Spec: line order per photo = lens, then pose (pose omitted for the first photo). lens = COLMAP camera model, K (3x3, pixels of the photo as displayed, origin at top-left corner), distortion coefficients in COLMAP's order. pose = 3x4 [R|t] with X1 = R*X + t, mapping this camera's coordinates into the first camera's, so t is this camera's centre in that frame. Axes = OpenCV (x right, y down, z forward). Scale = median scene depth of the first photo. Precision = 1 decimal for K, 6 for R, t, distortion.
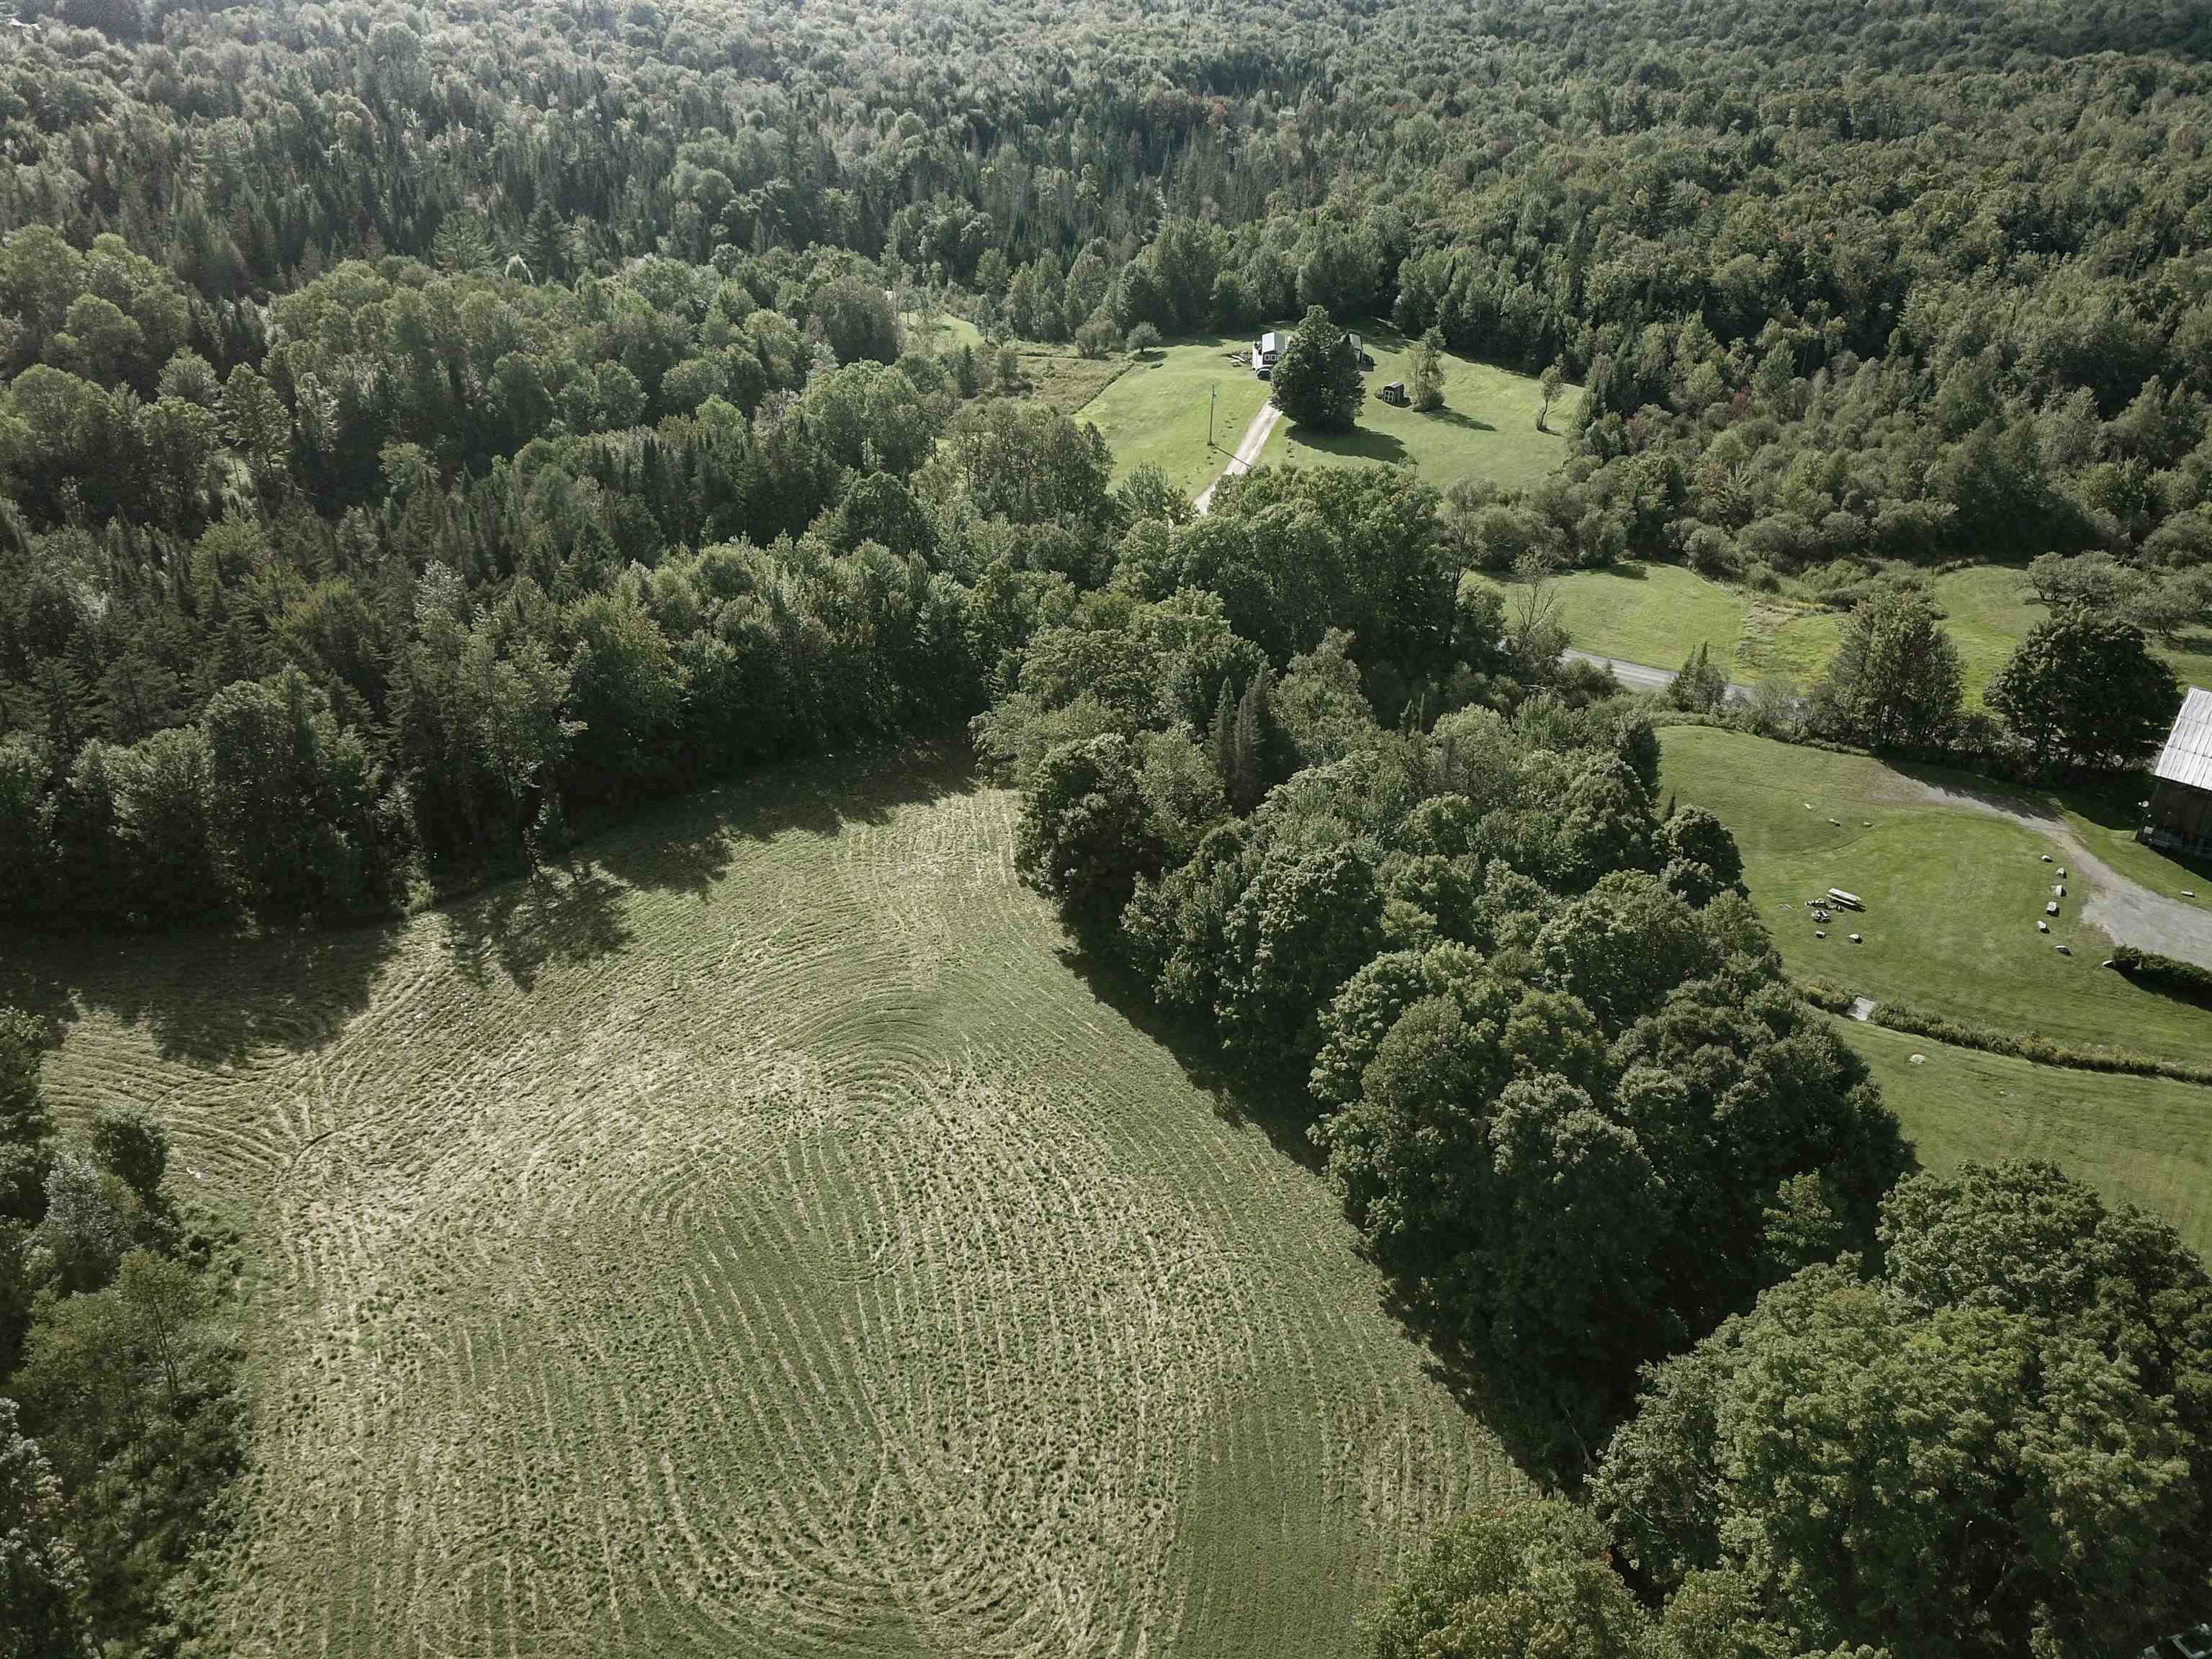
lens RADIAL K [[1637.9, 0, 1144.0], [0, 1637.9, 822.6], [0, 0, 1]] dist [0.027456, -0.002662]
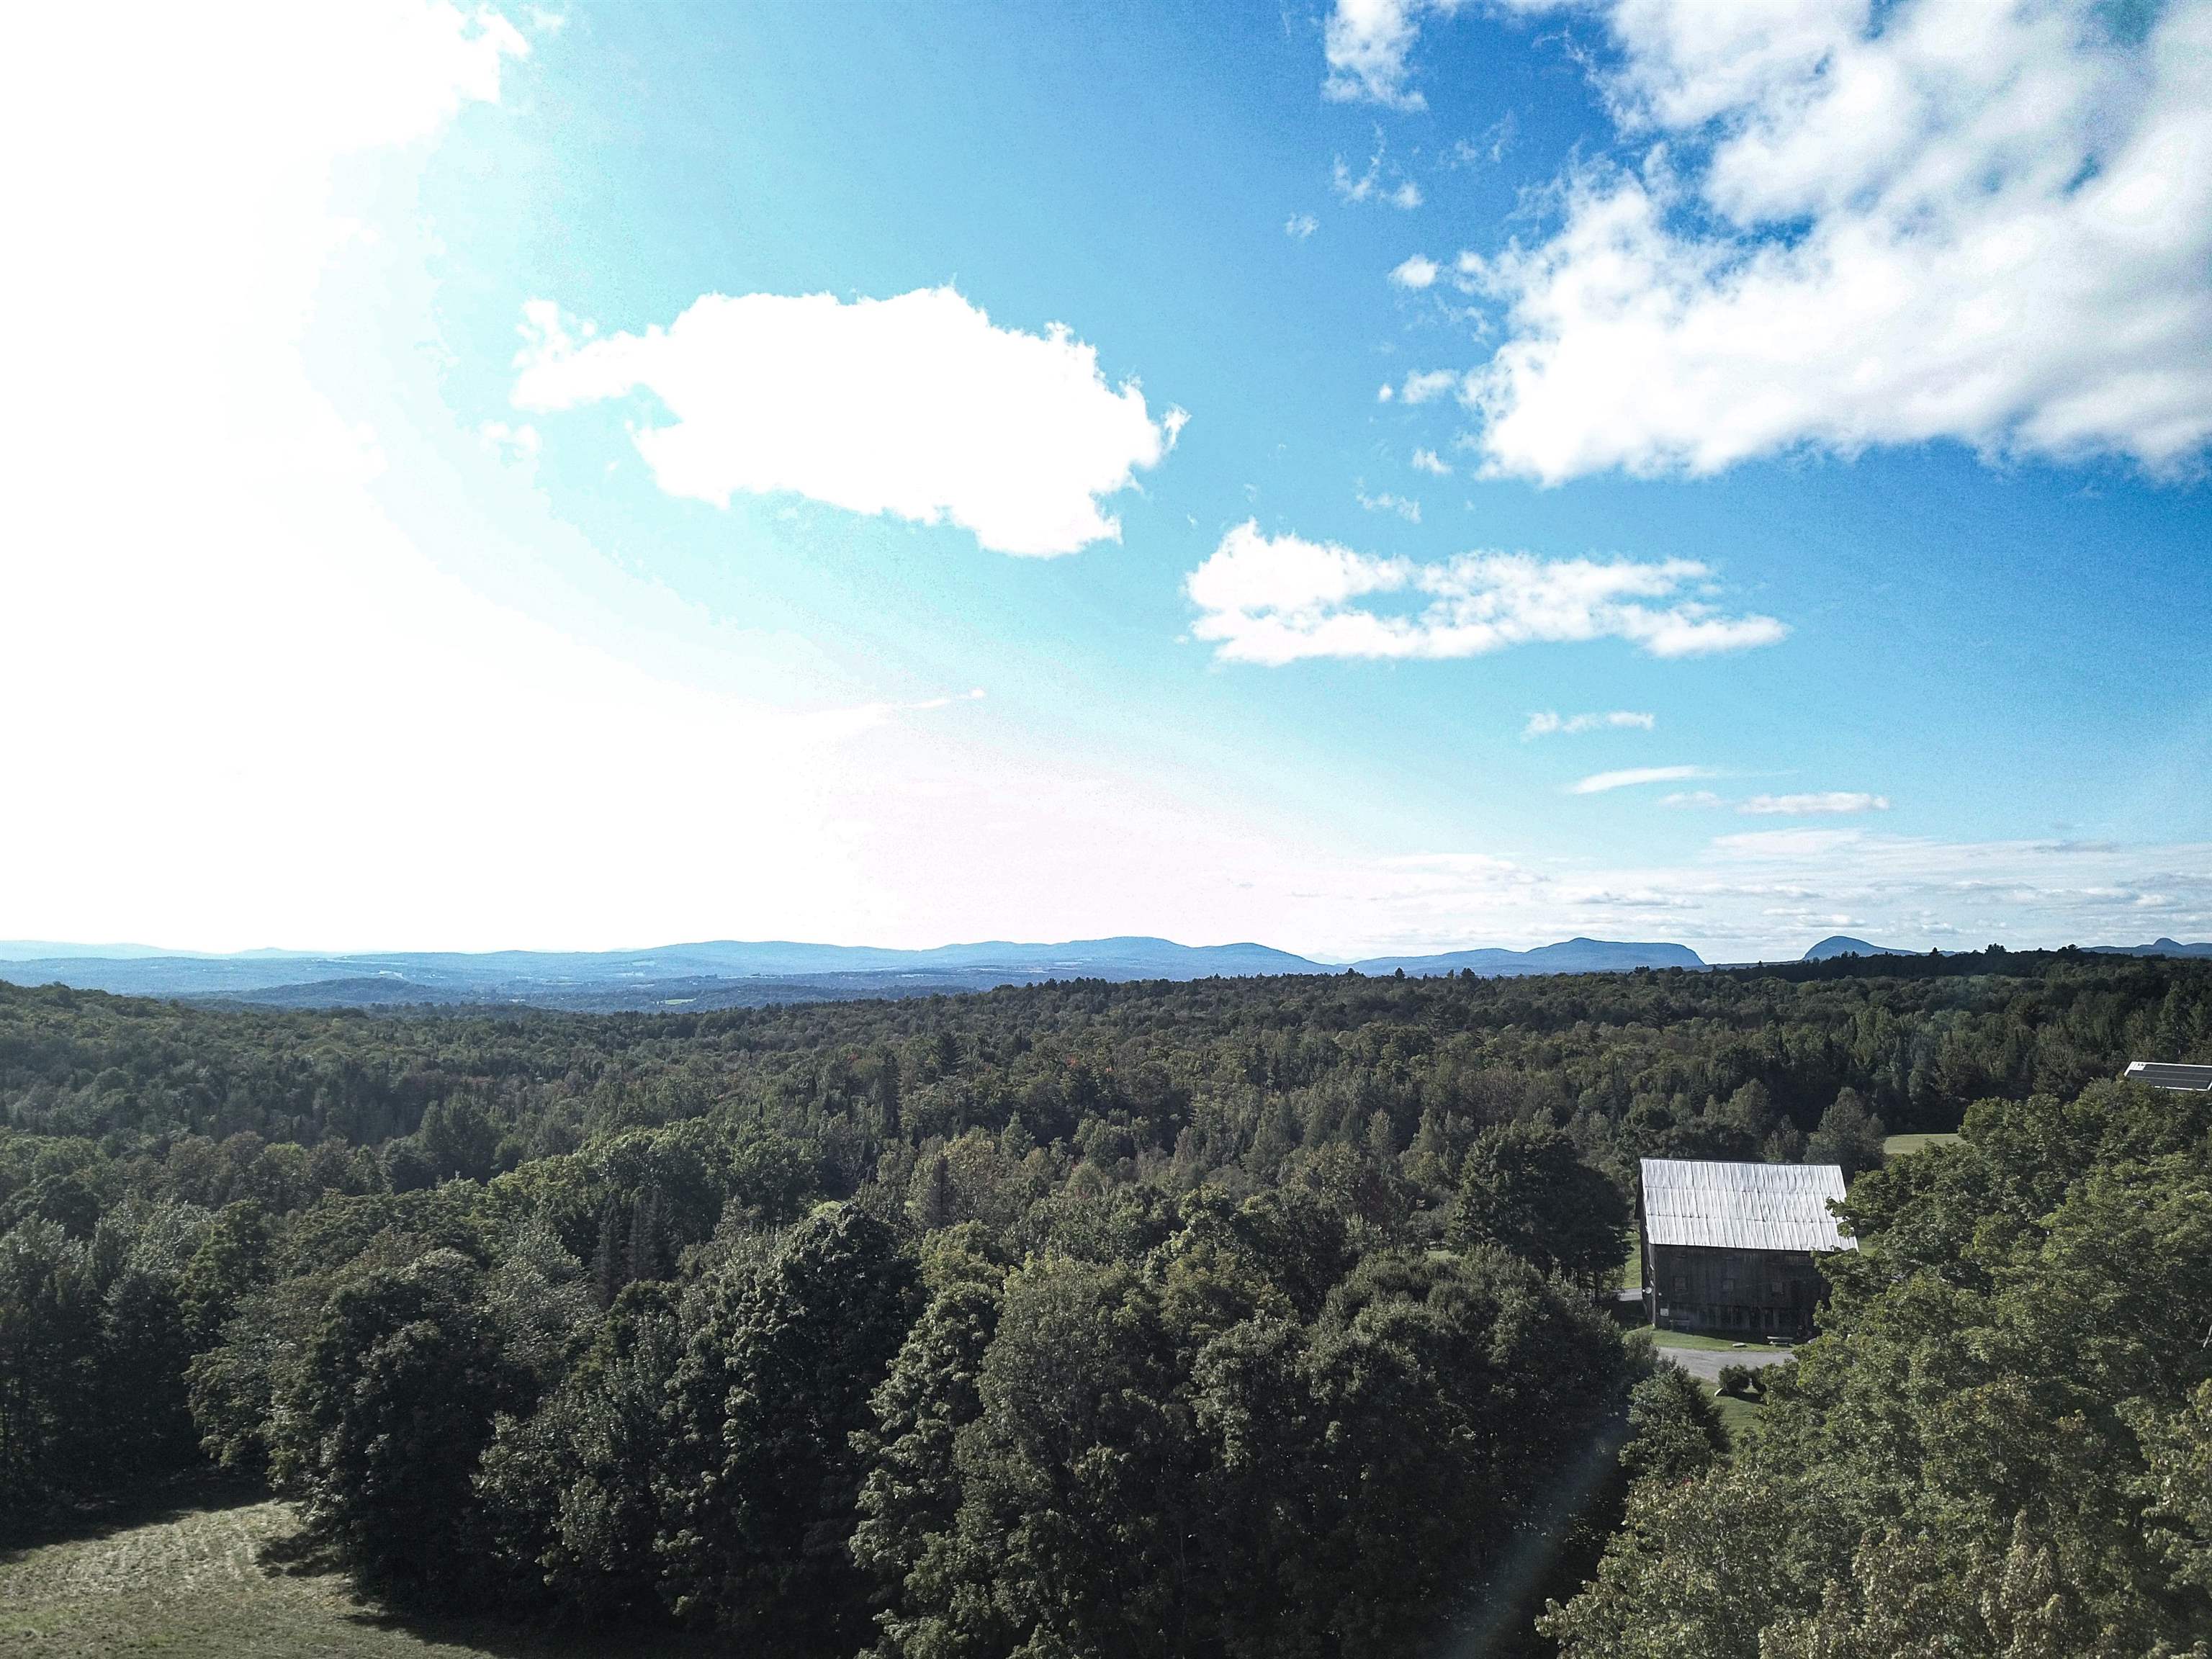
lens RADIAL K [[1641.9, 0, 1106.0], [0, 1641.9, 829.5], [0, 0, 1]] dist [0.007934, -0.009821]
pose [[0.914569, 0.014010, 0.404187, -0.048533], [0.226153, 0.810825, -0.539831, 0.244865], [-0.335288, 0.585121, 0.738387, 0.328143]]
